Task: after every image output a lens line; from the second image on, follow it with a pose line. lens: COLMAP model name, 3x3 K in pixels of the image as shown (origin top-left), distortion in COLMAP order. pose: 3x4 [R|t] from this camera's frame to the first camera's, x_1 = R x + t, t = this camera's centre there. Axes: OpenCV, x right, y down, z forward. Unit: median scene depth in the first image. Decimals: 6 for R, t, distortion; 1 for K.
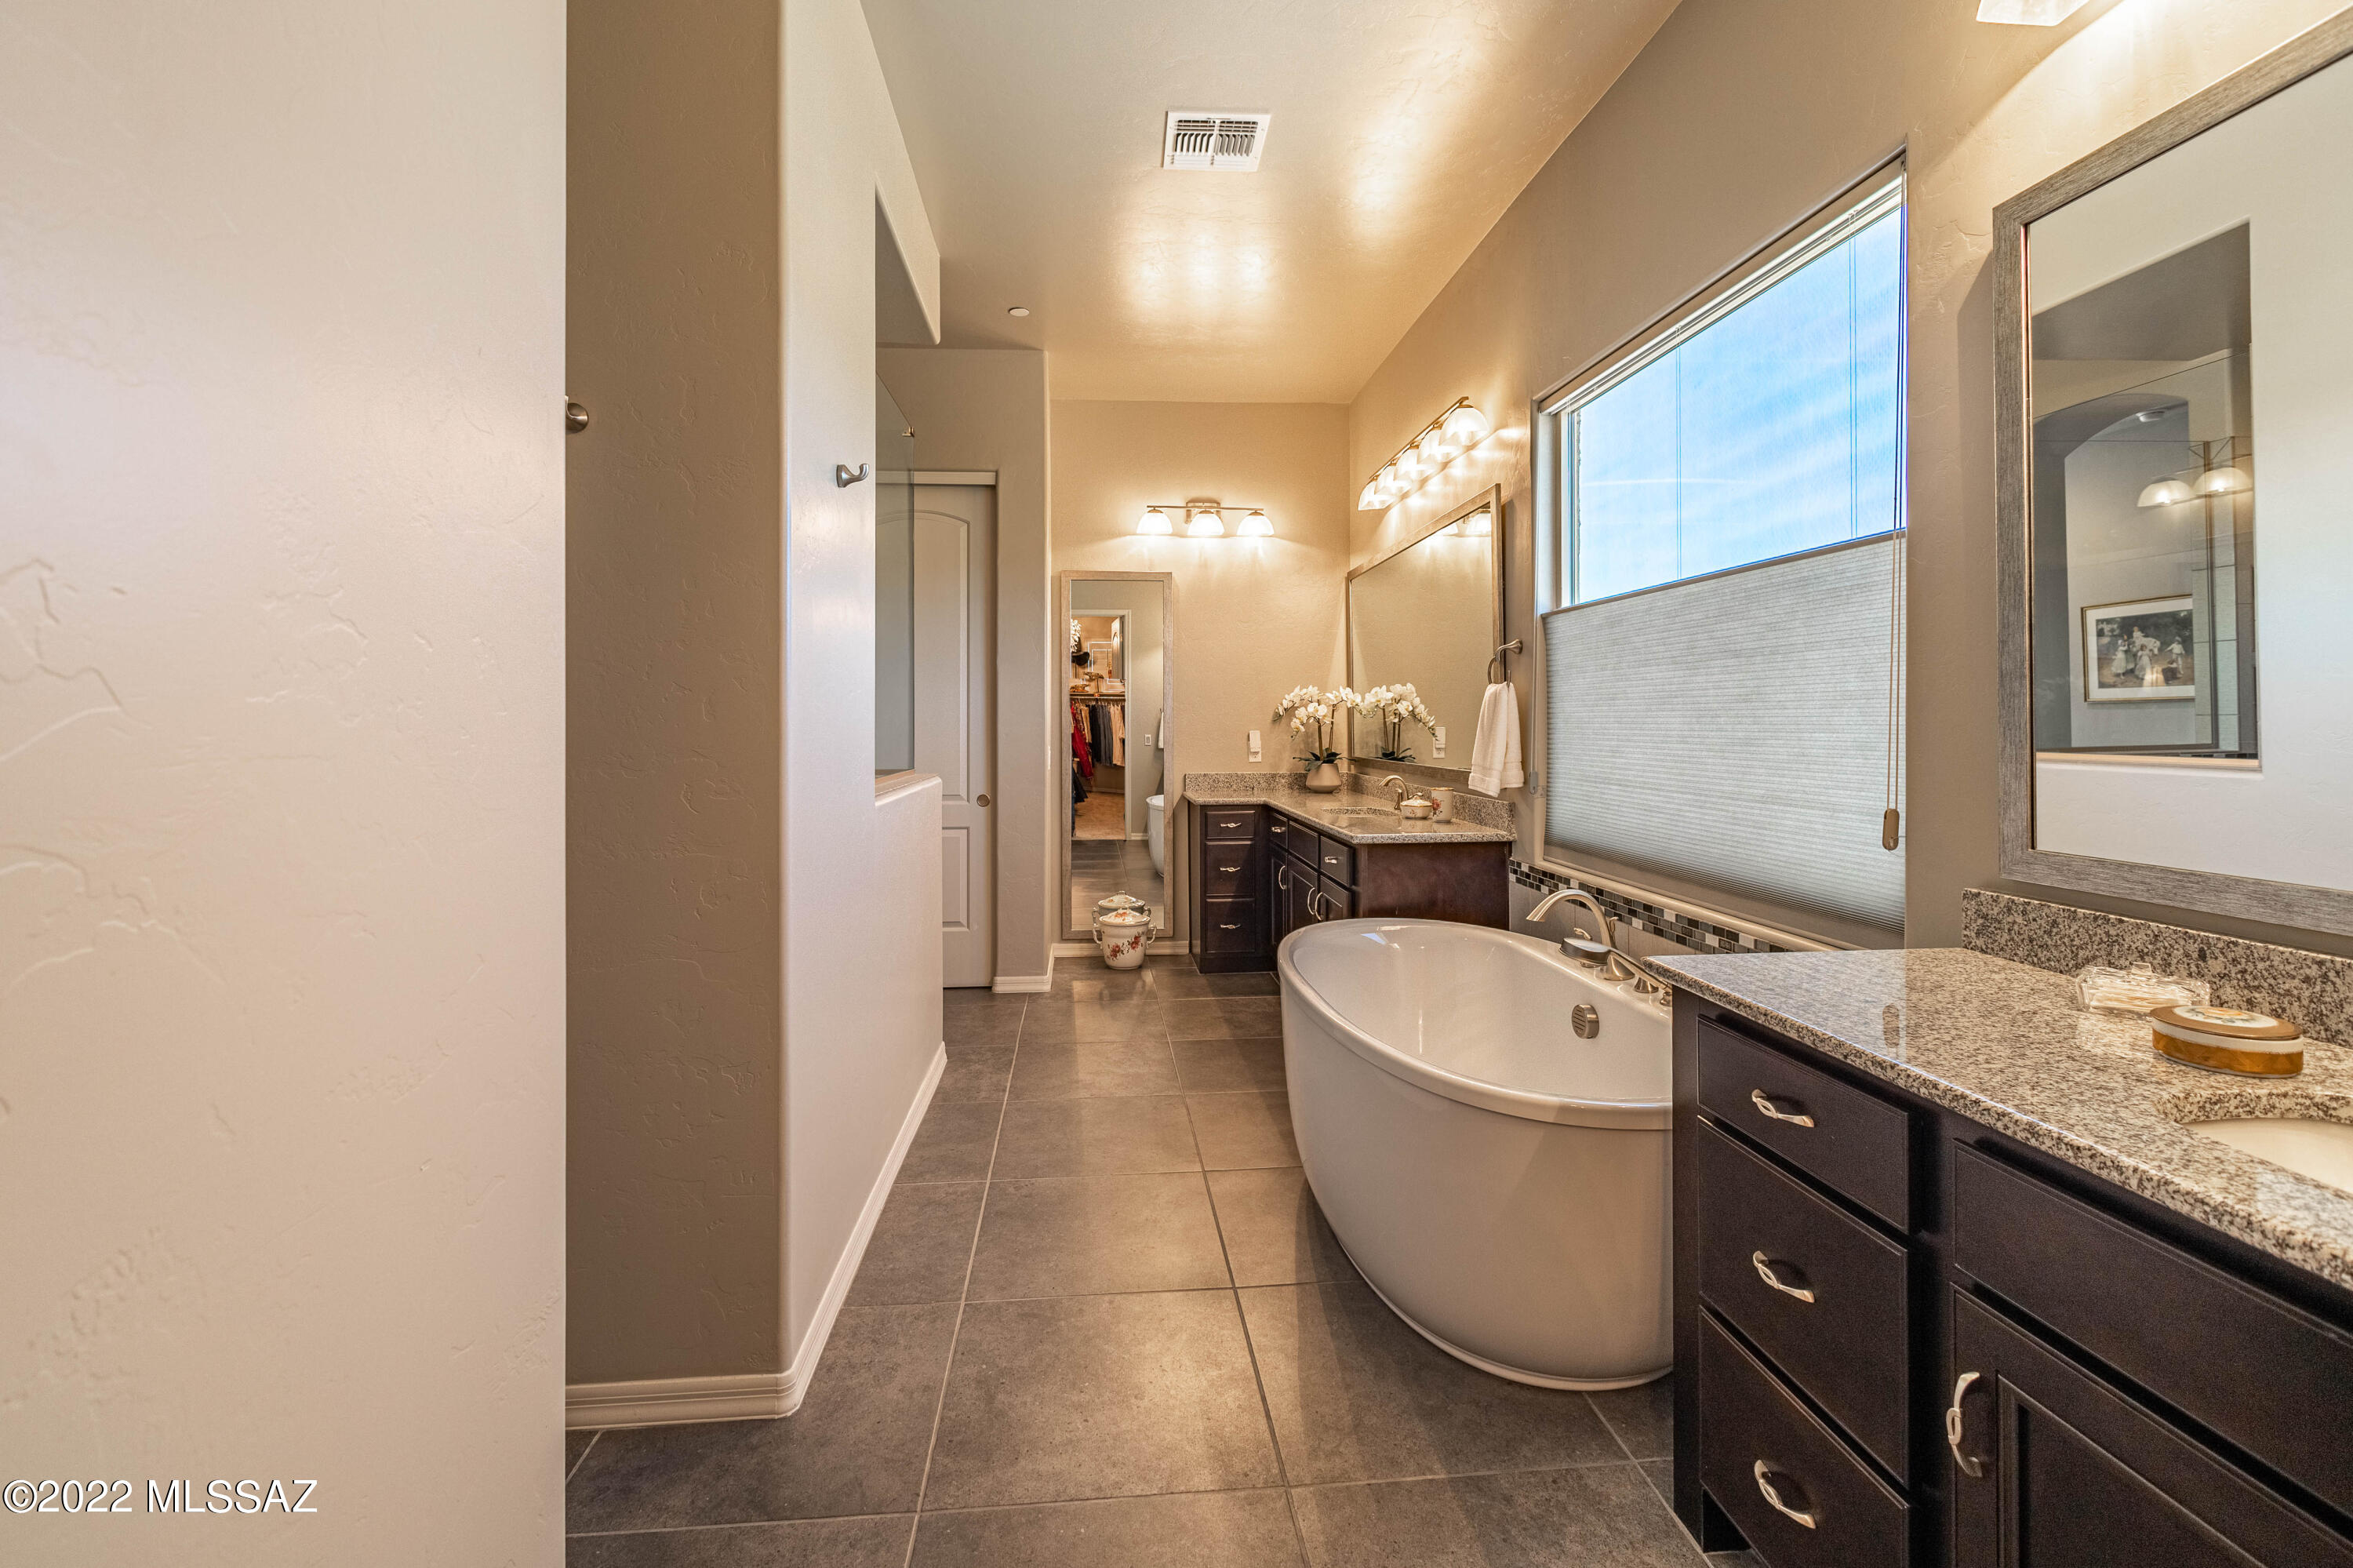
lens RADIAL K [[1023.3, 0, 1174.7], [0, 1023.3, 730.7], [0, 0, 1]] dist [-0.002923, -0.000557]
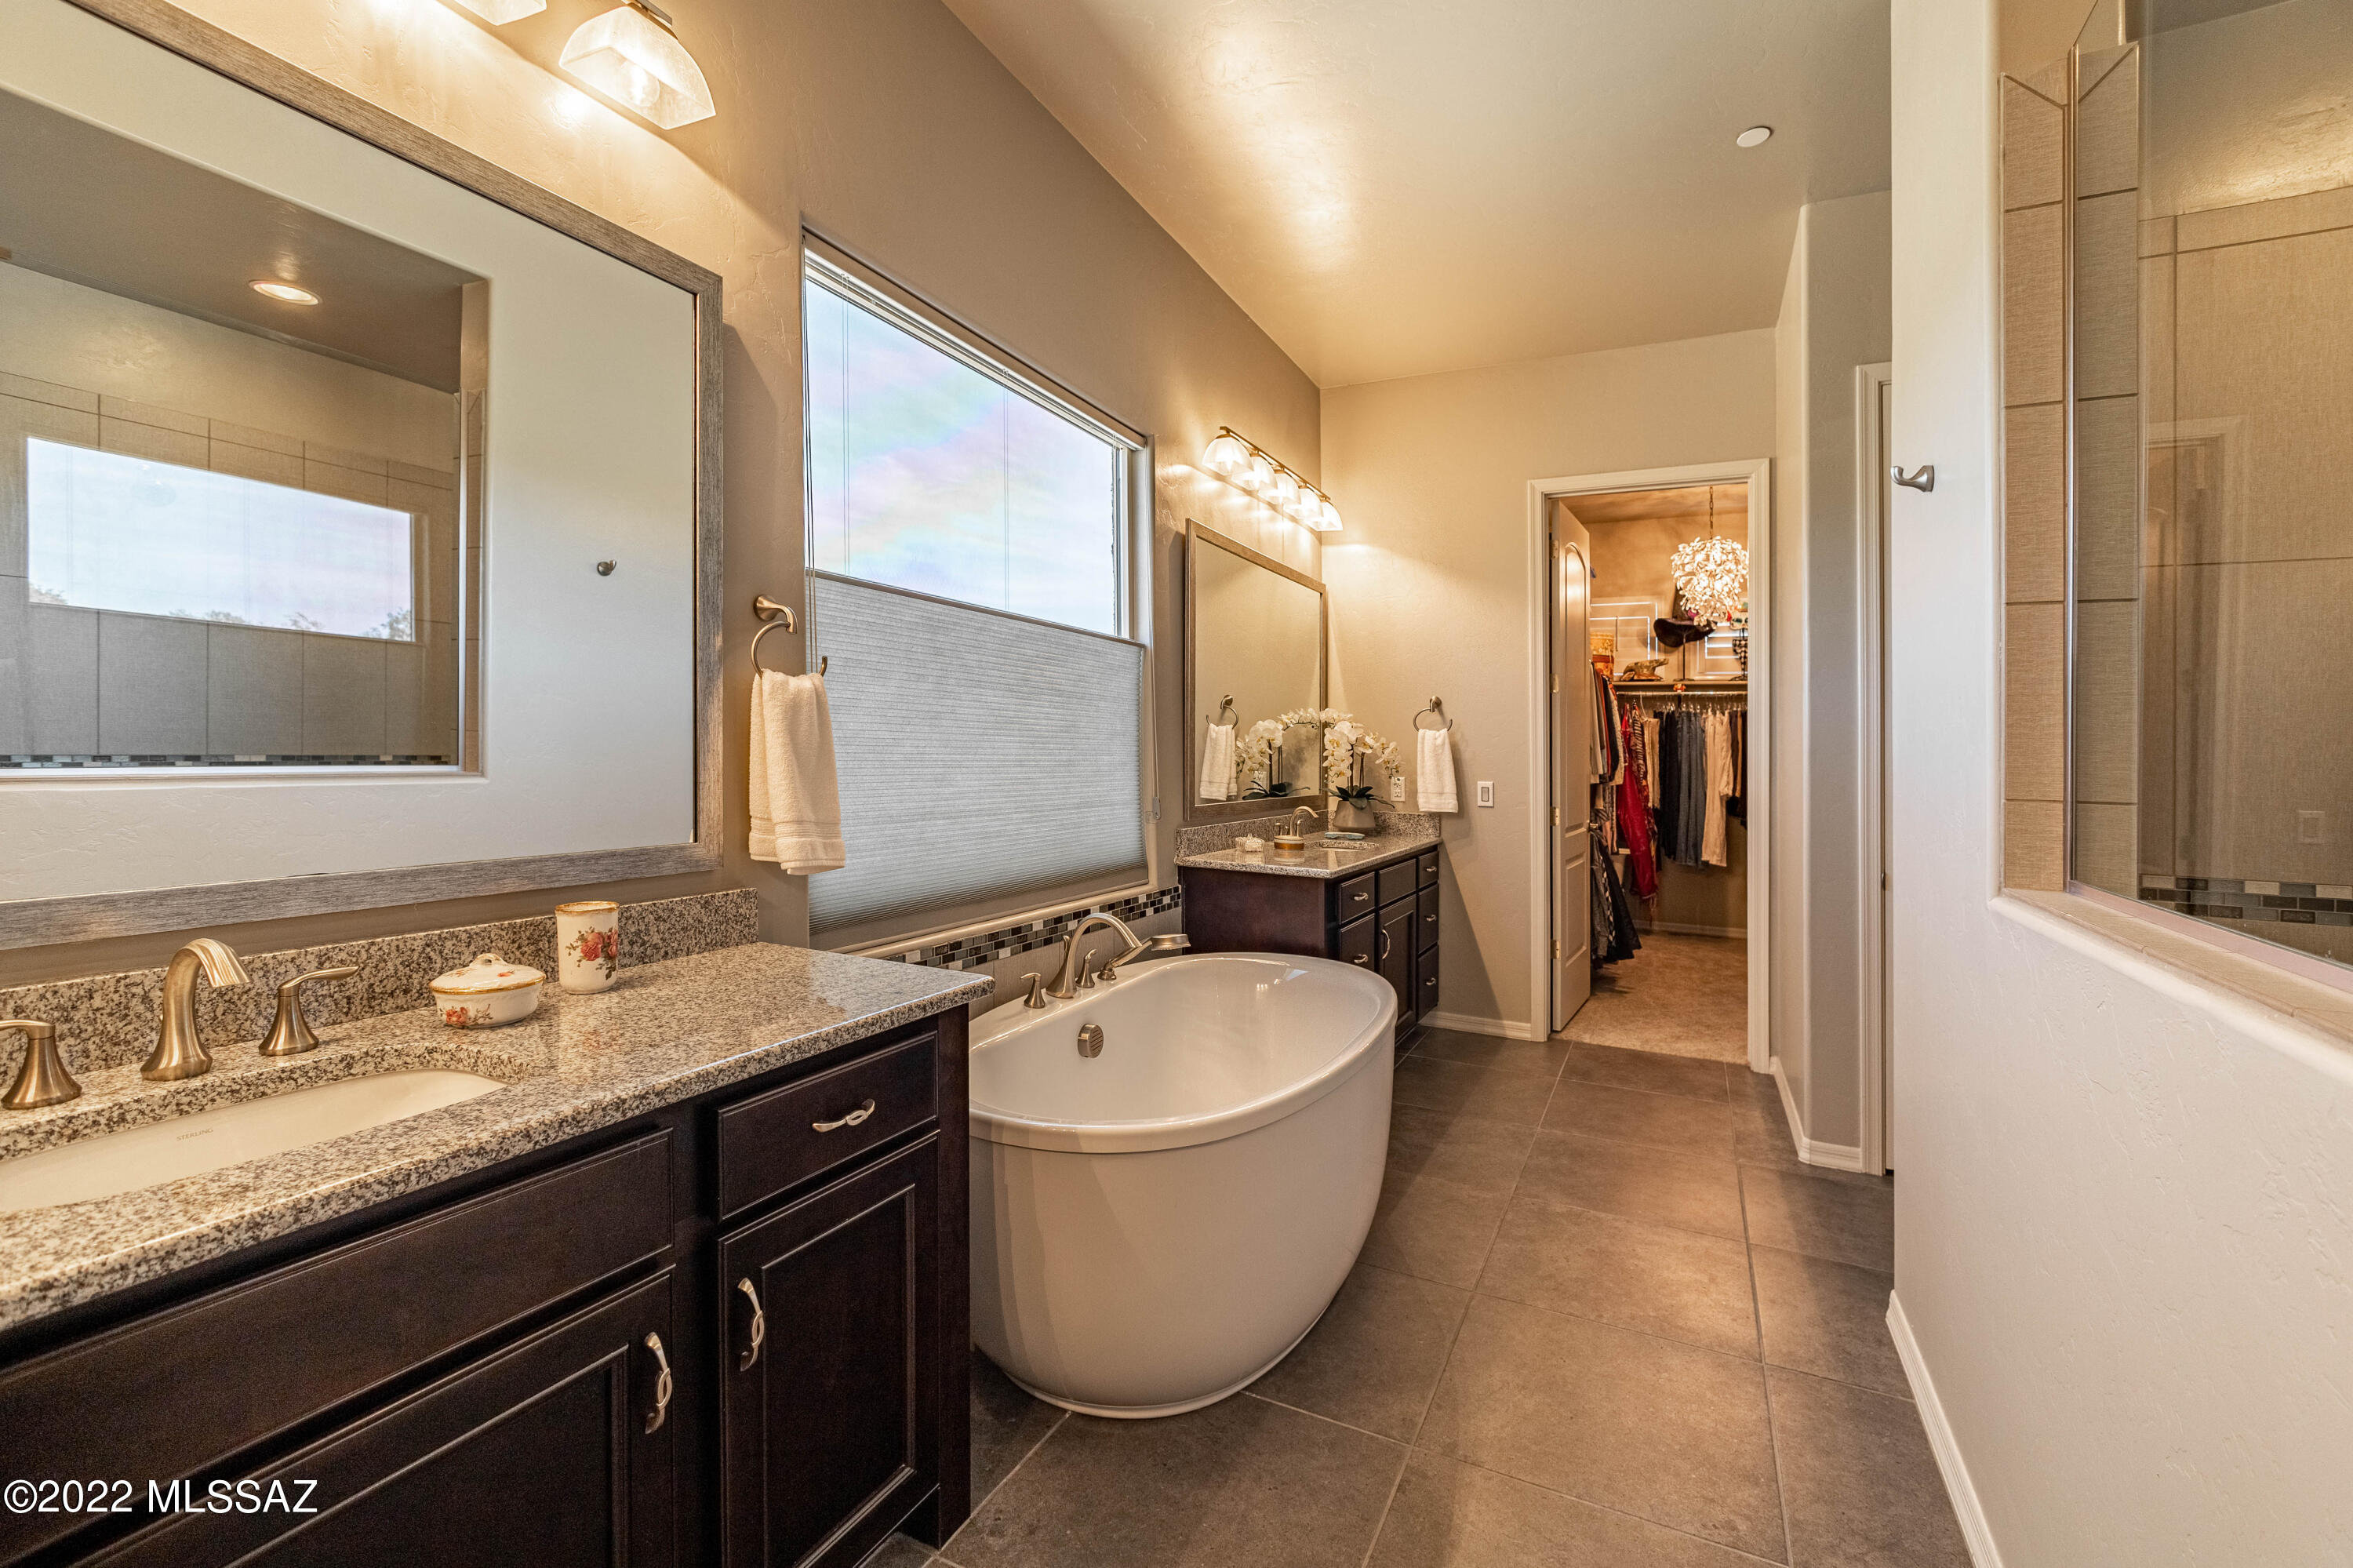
lens RADIAL K [[1023.3, 0, 1174.7], [0, 1023.3, 730.7], [0, 0, 1]] dist [-0.002923, -0.000557]
pose [[-0.851142, 0.001134, 0.524934, -0.207113], [-0.008070, 0.999851, -0.015244, -0.010510], [-0.524873, -0.017211, -0.851006, 1.824615]]
